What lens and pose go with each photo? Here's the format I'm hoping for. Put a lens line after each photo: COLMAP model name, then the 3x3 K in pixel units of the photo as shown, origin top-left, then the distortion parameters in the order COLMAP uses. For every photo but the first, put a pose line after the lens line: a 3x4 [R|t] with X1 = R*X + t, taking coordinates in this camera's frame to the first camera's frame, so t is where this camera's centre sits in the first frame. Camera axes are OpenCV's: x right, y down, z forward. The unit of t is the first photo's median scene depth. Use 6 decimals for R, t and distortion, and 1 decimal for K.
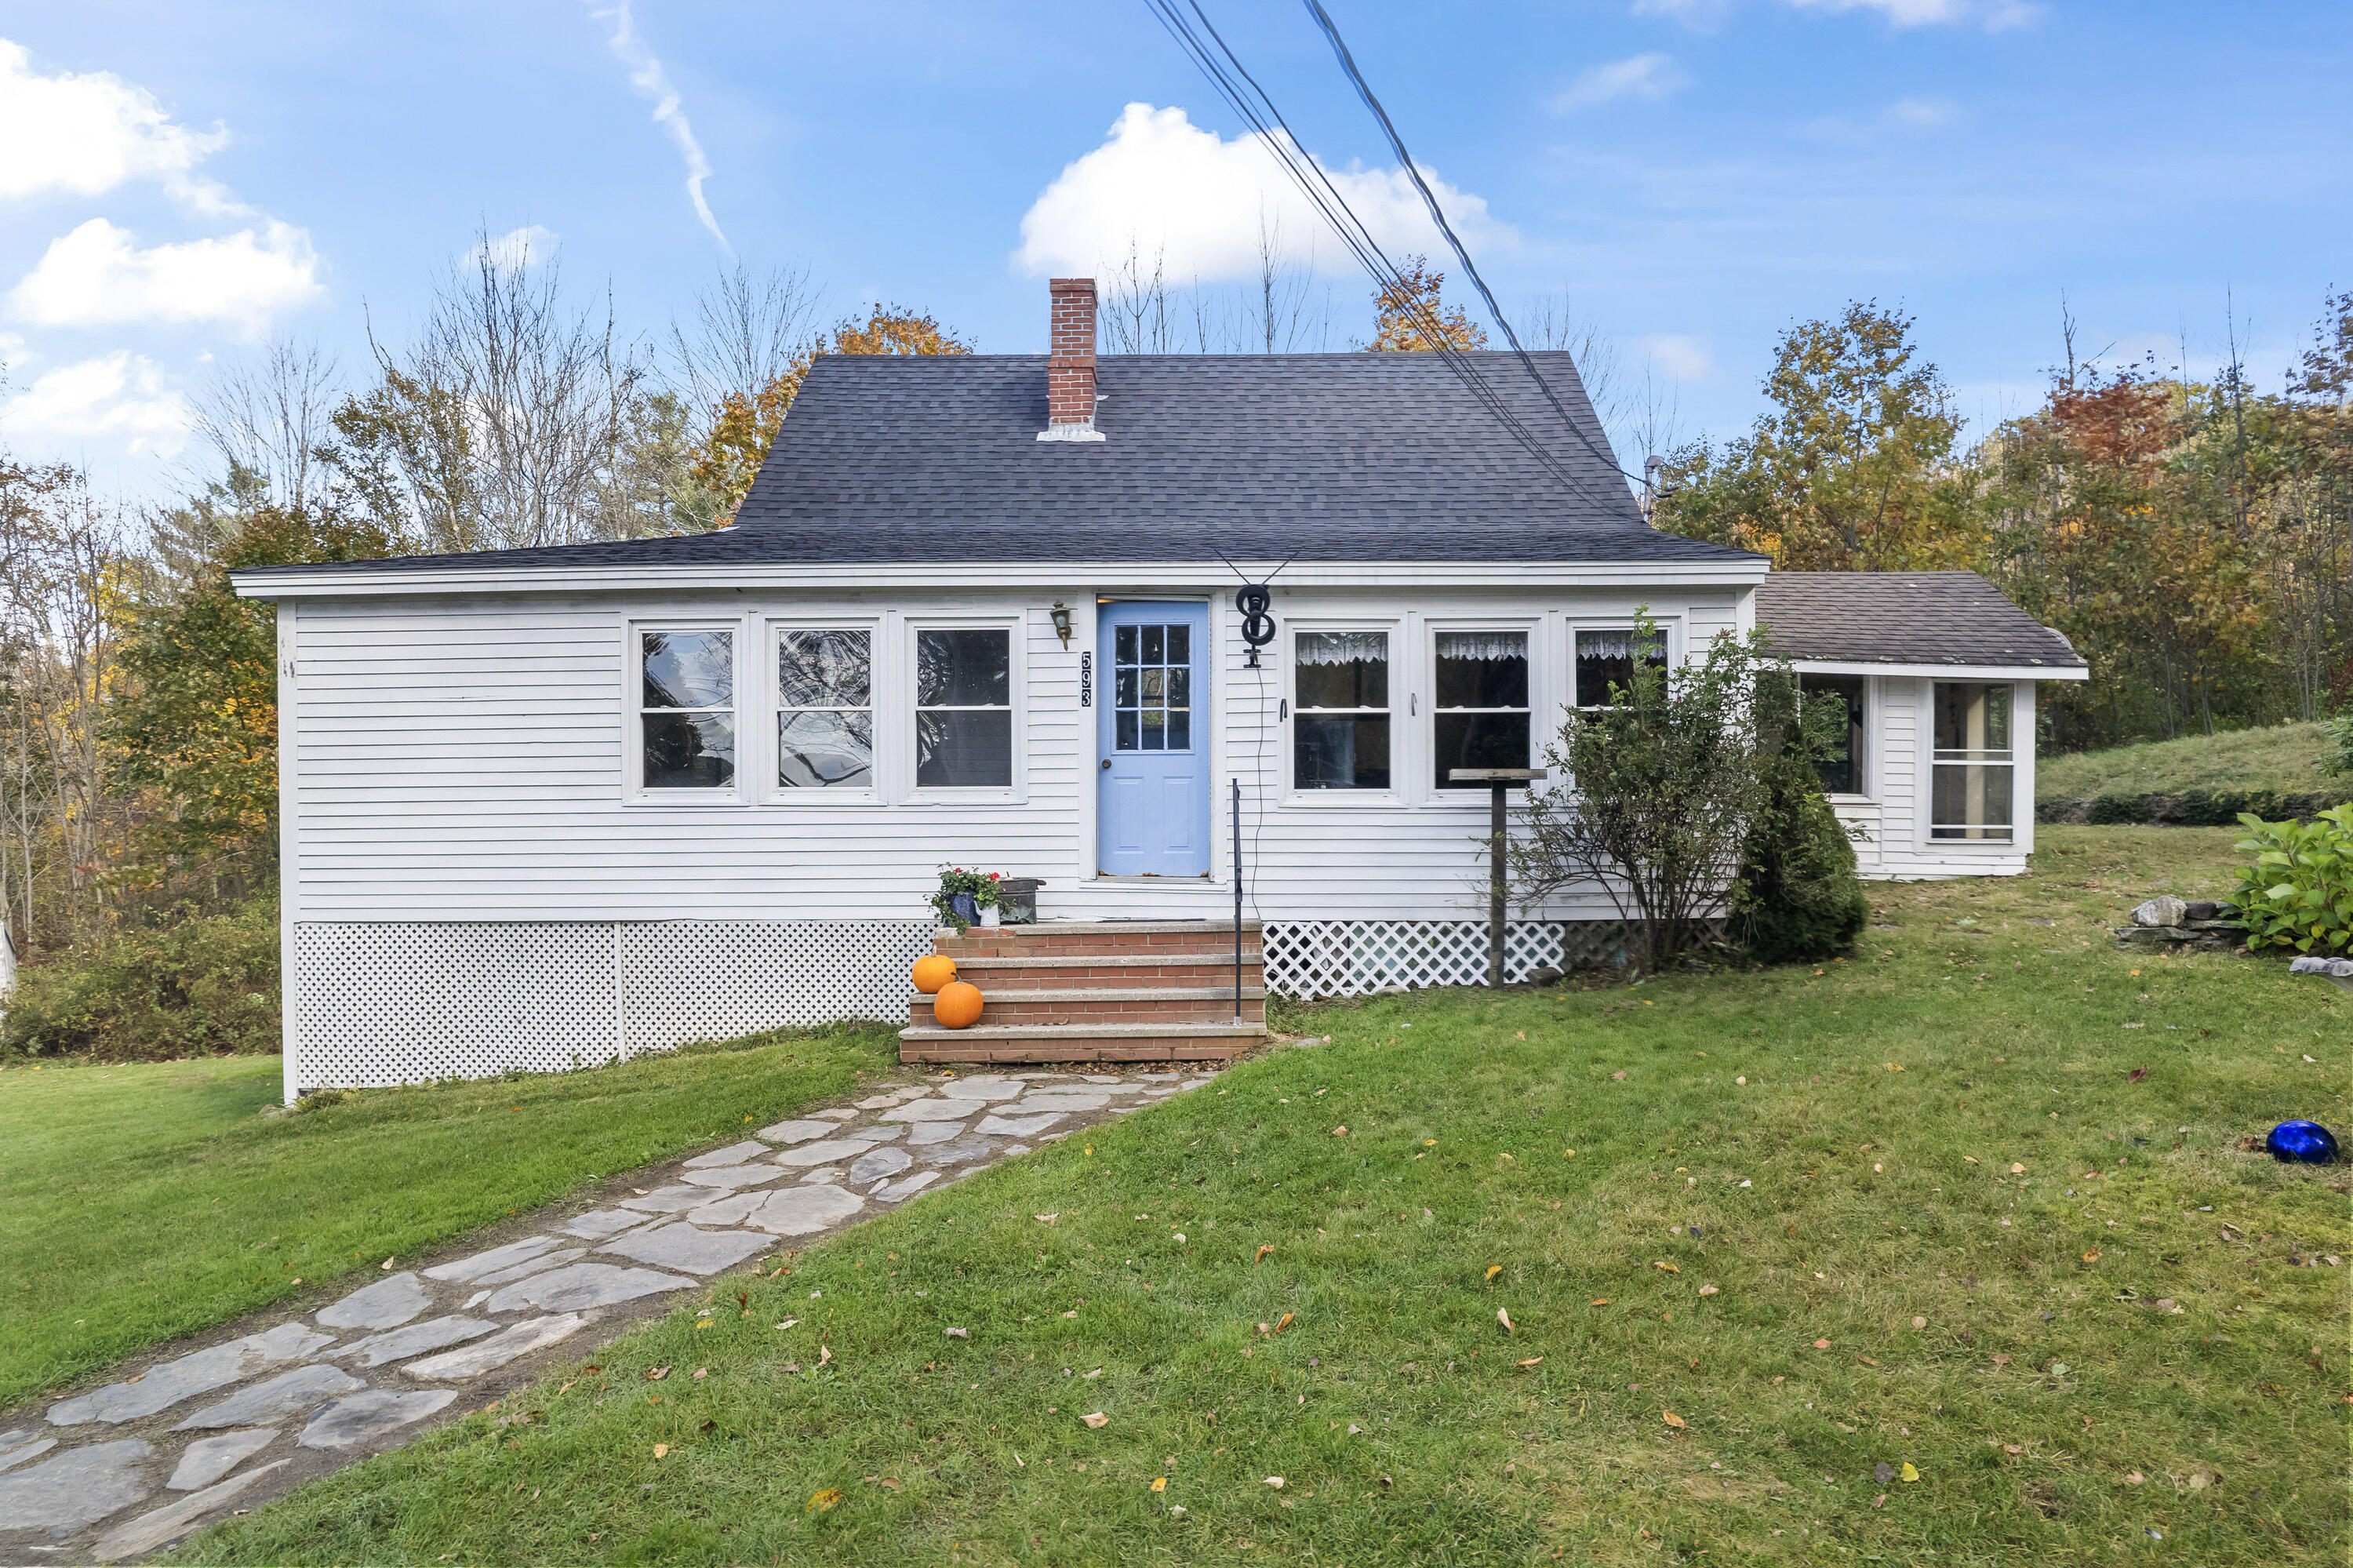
lens RADIAL K [[1523.0, 0, 1176.5], [0, 1523.0, 784.0], [0, 0, 1]] dist [-0.061557, 0.055670]
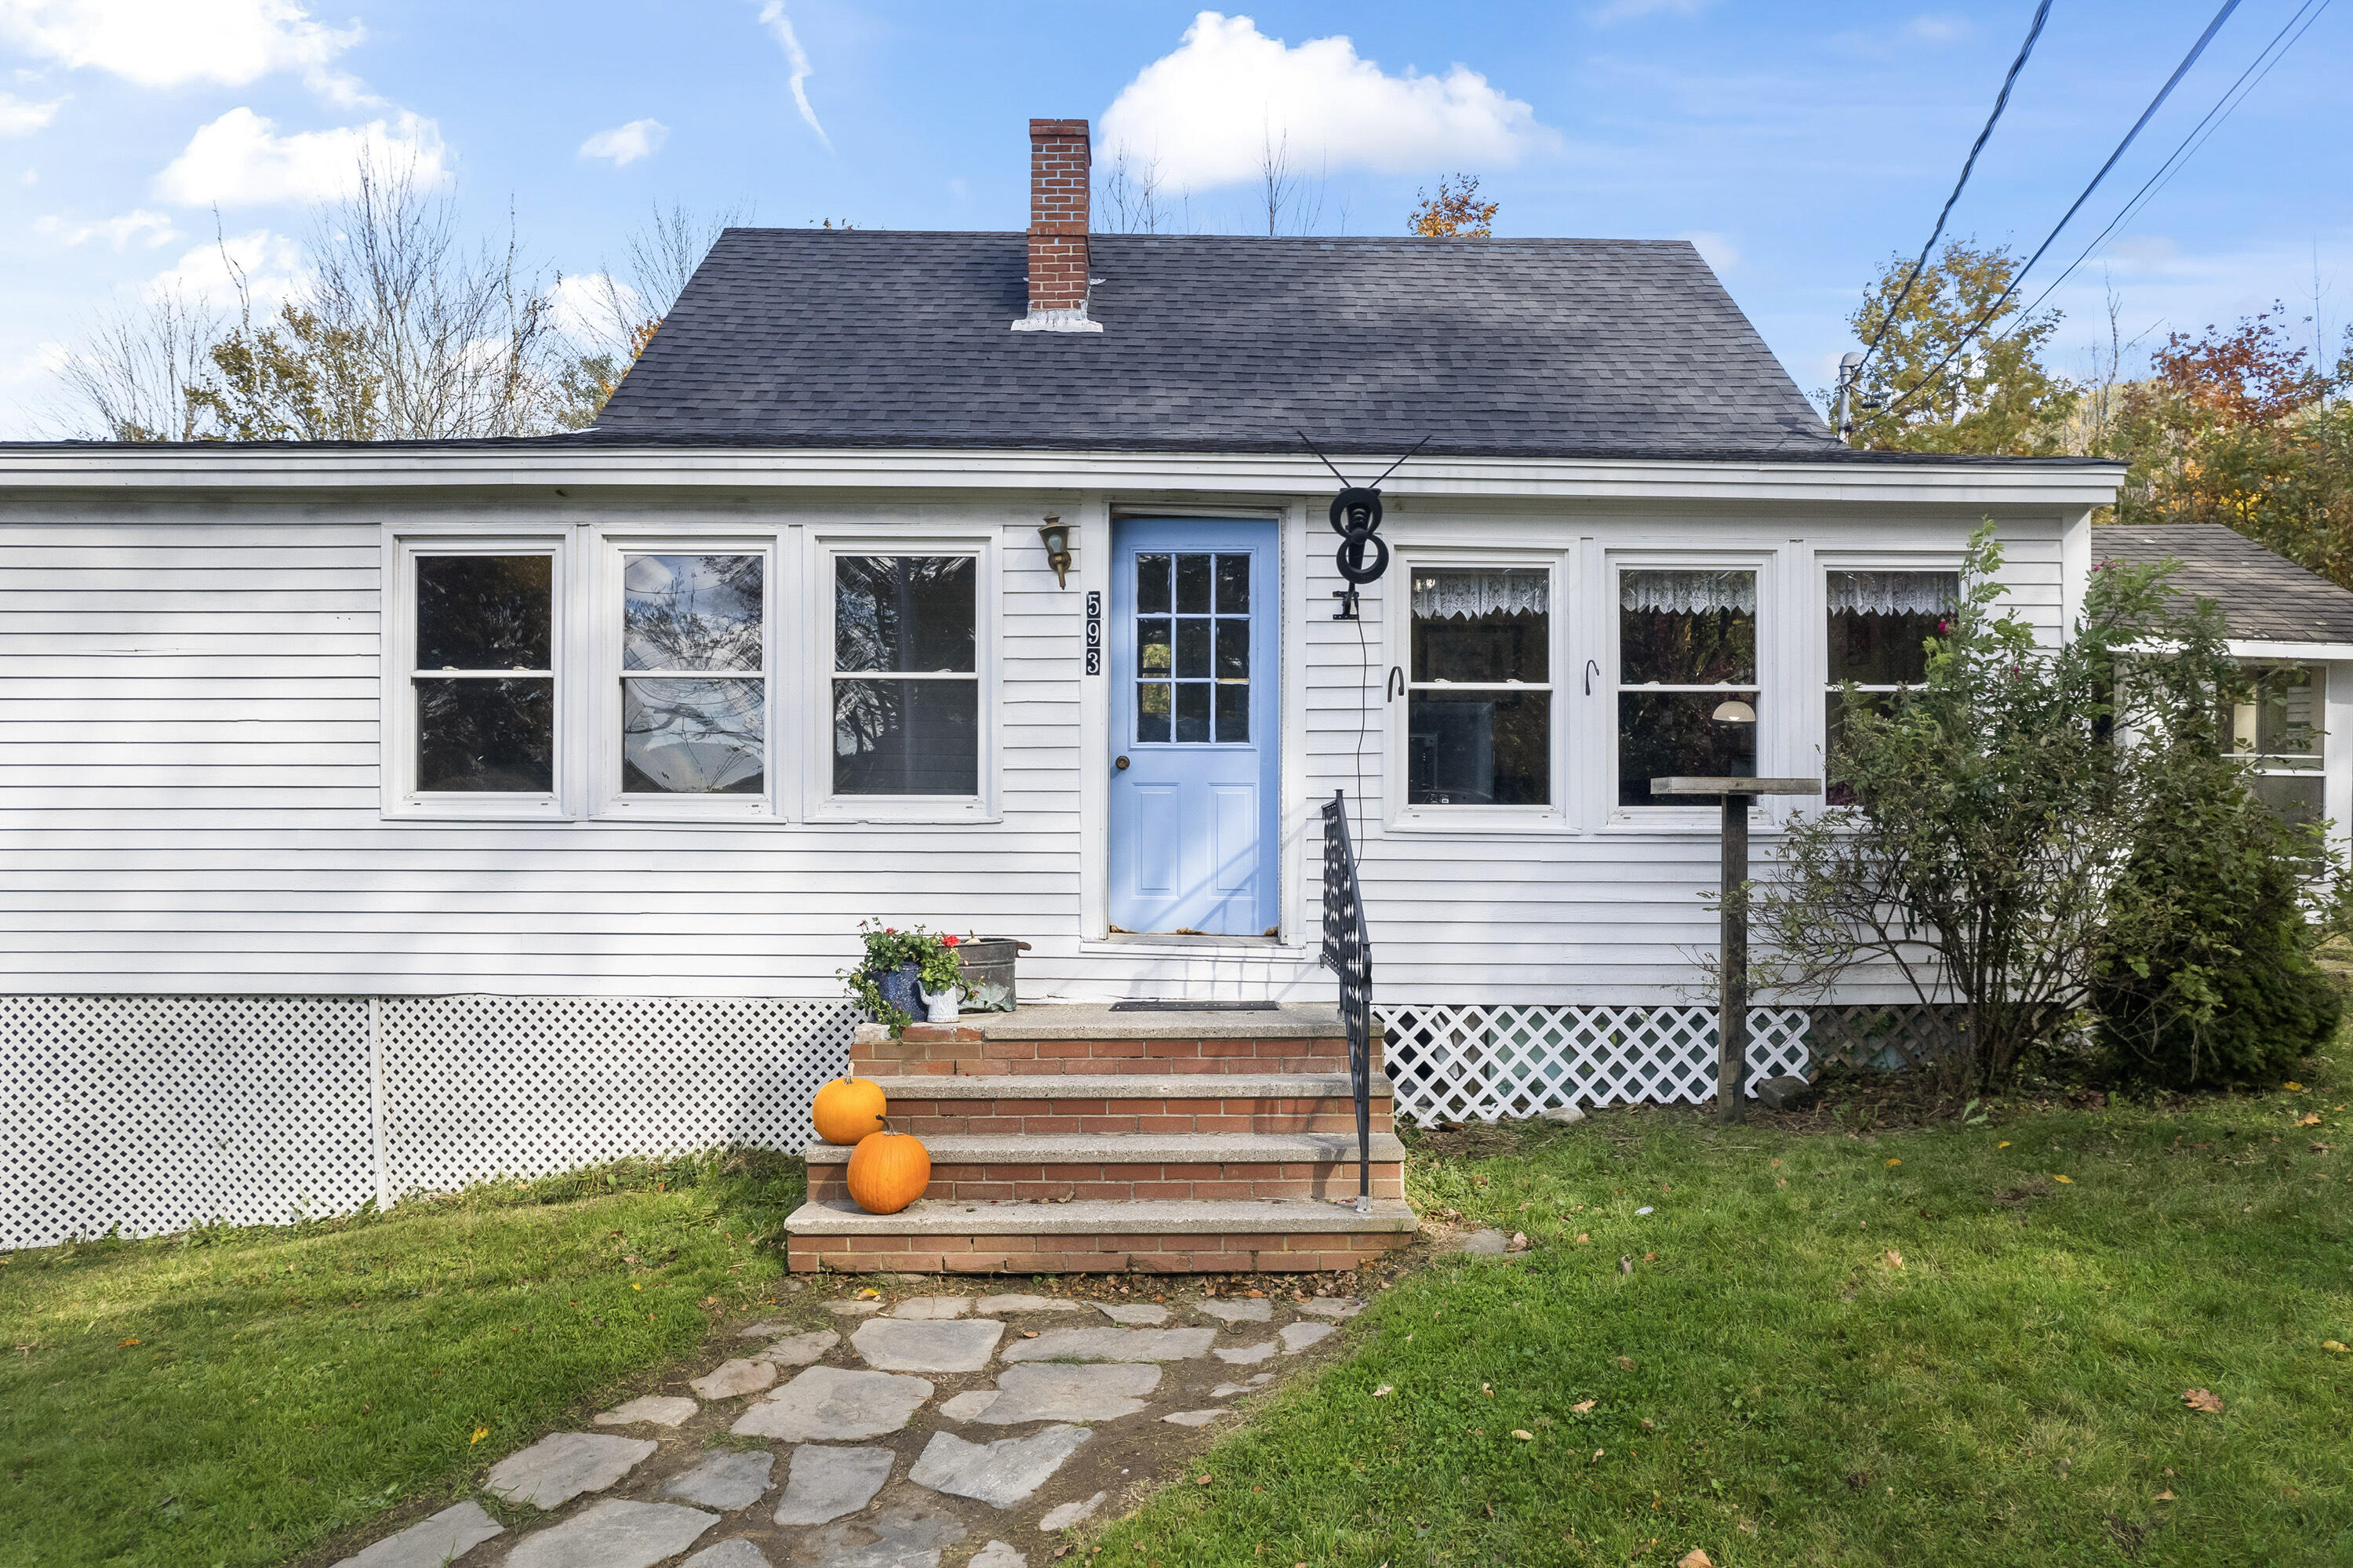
lens RADIAL K [[1530.0, 0, 1165.6], [0, 1530.0, 816.0], [0, 0, 1]] dist [-0.078708, 0.095582]
pose [[0.999710, 0.010155, 0.021813, -0.042108], [-0.010631, 0.999706, 0.021805, -0.004709], [-0.021585, -0.022031, 0.999524, 0.342626]]
